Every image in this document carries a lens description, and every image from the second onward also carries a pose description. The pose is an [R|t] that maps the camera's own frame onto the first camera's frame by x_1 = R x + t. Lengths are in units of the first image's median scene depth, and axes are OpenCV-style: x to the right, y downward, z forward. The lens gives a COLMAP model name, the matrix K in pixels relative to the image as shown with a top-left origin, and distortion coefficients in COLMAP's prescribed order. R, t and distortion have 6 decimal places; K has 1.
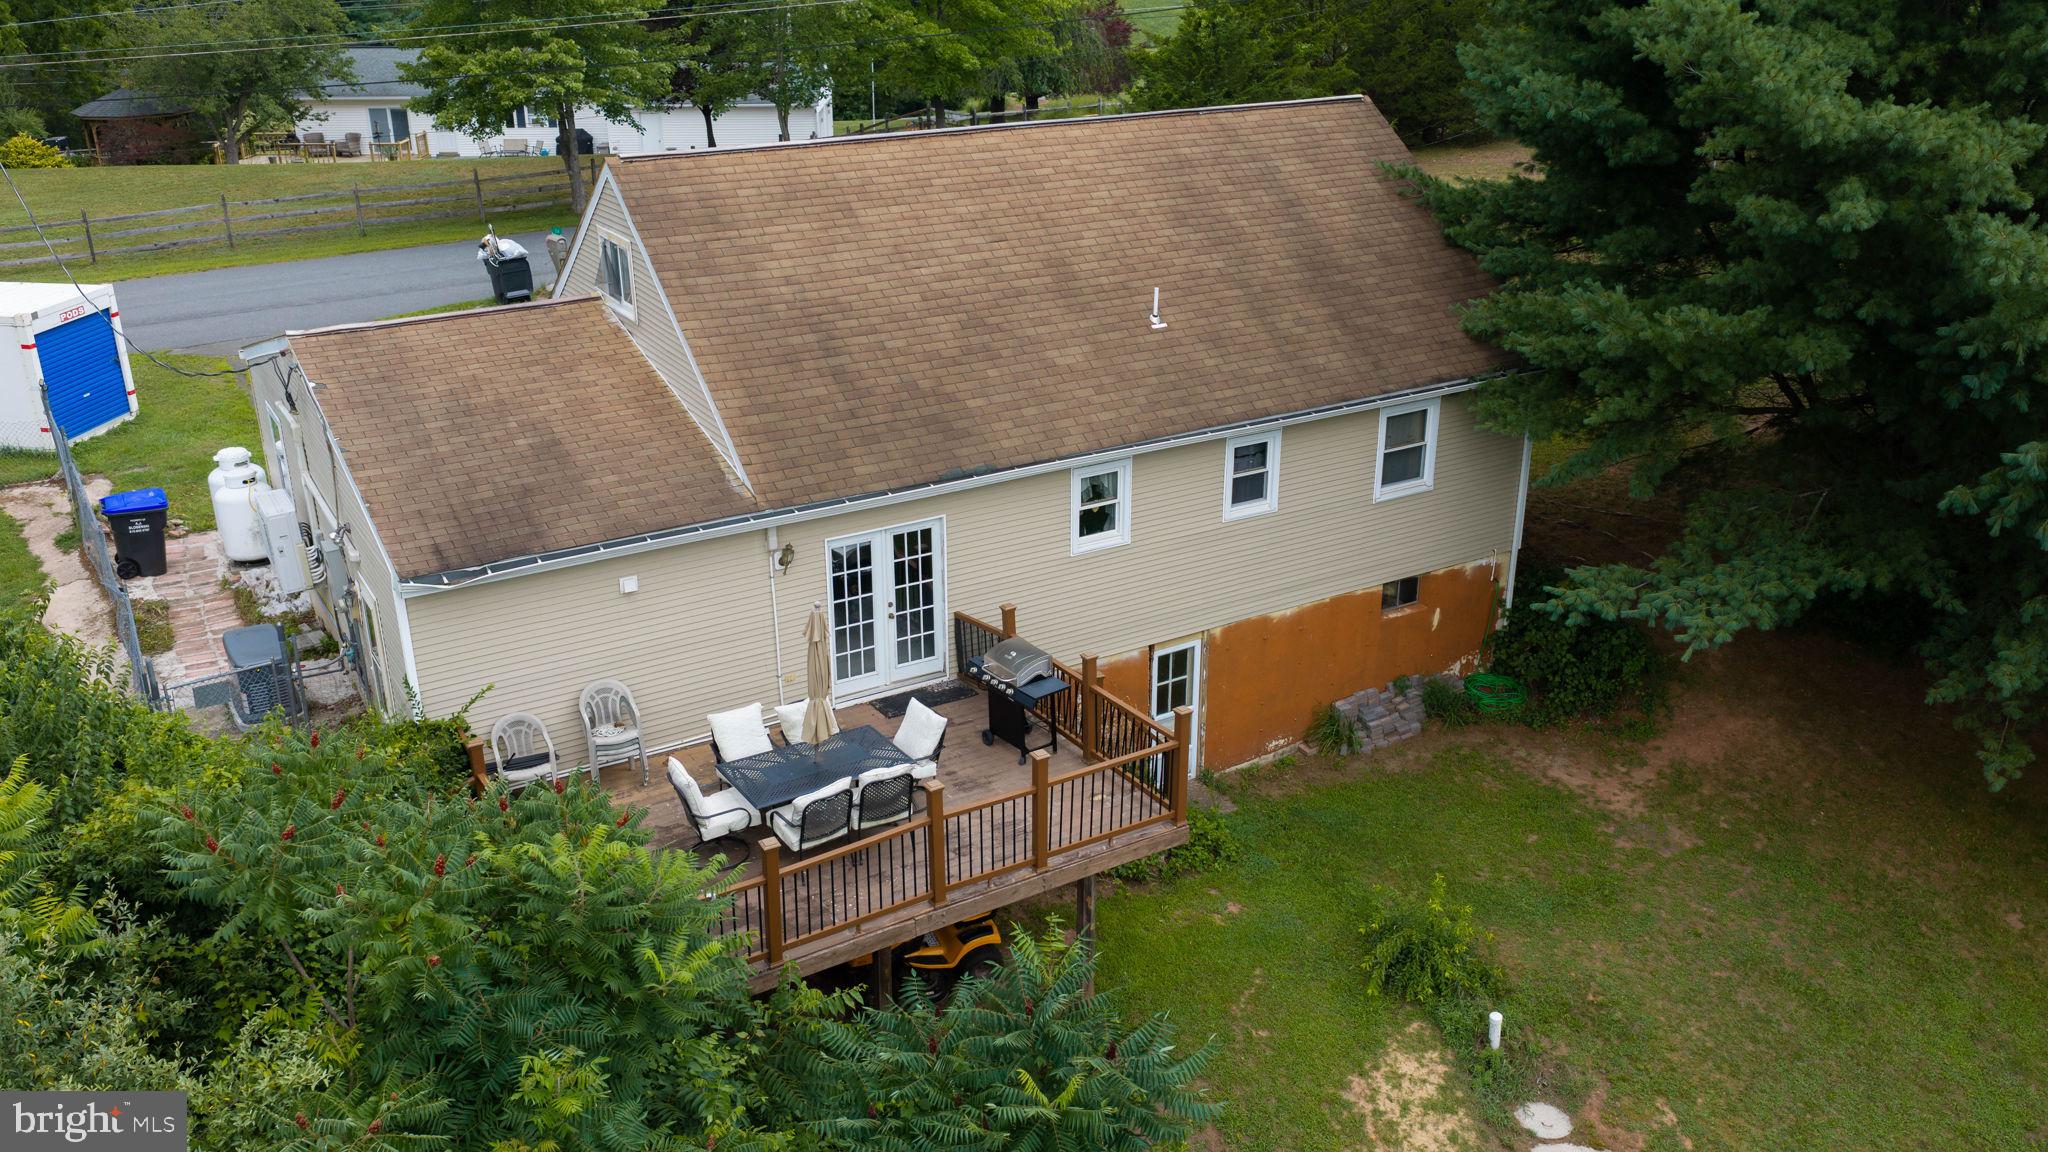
lens RADIAL K [[1681.1, 0, 1011.4], [0, 1681.1, 580.8], [0, 0, 1]] dist [0.009703, -0.028102]
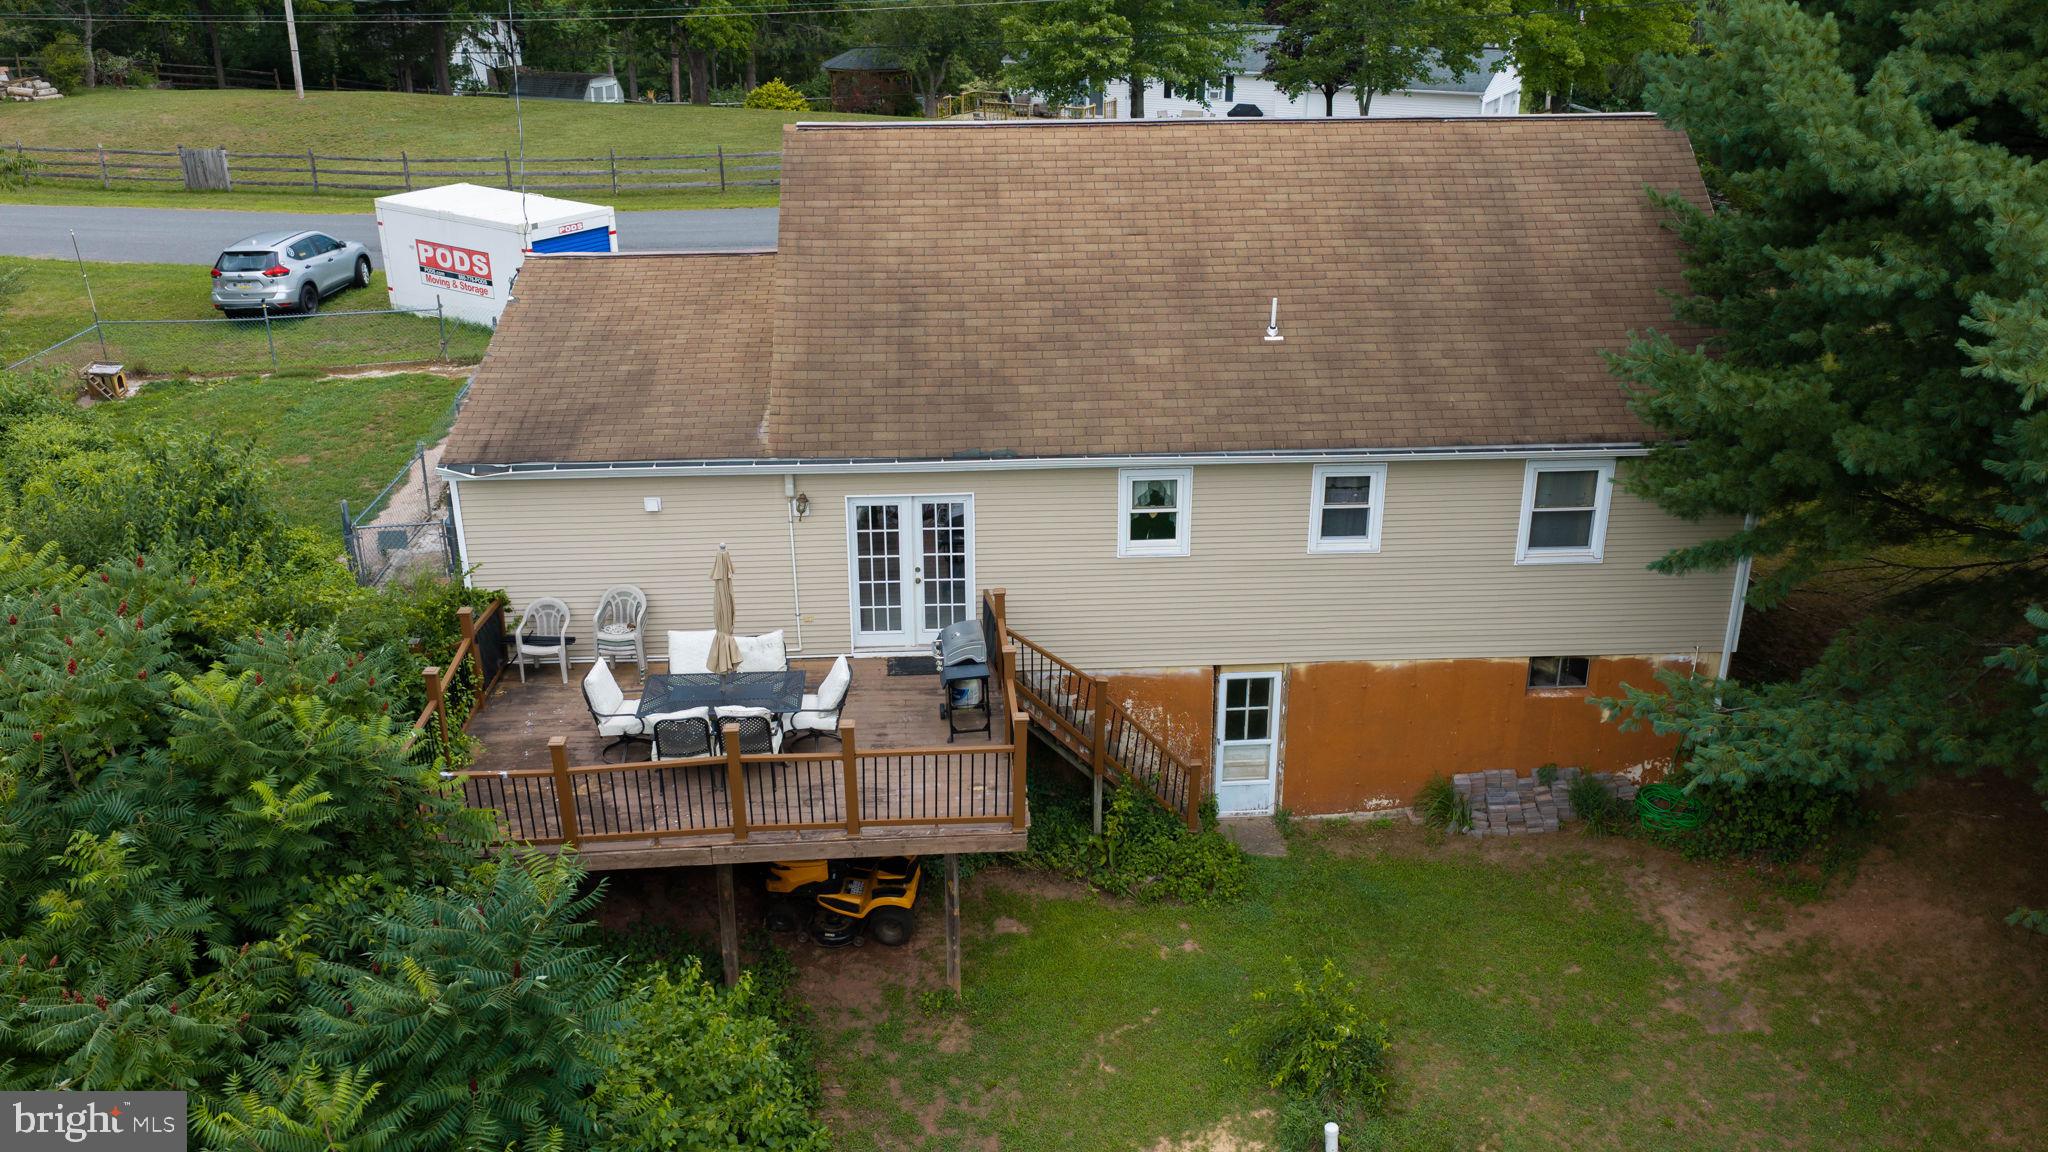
lens RADIAL K [[1681.1, 0, 1003.6], [0, 1681.1, 571.7], [0, 0, 1]] dist [0.009703, -0.028102]
pose [[0.884087, 0.179372, -0.431527, 0.397760], [-0.176184, 0.983199, 0.047729, -0.040930], [0.432838, 0.033832, 0.900837, 0.080286]]
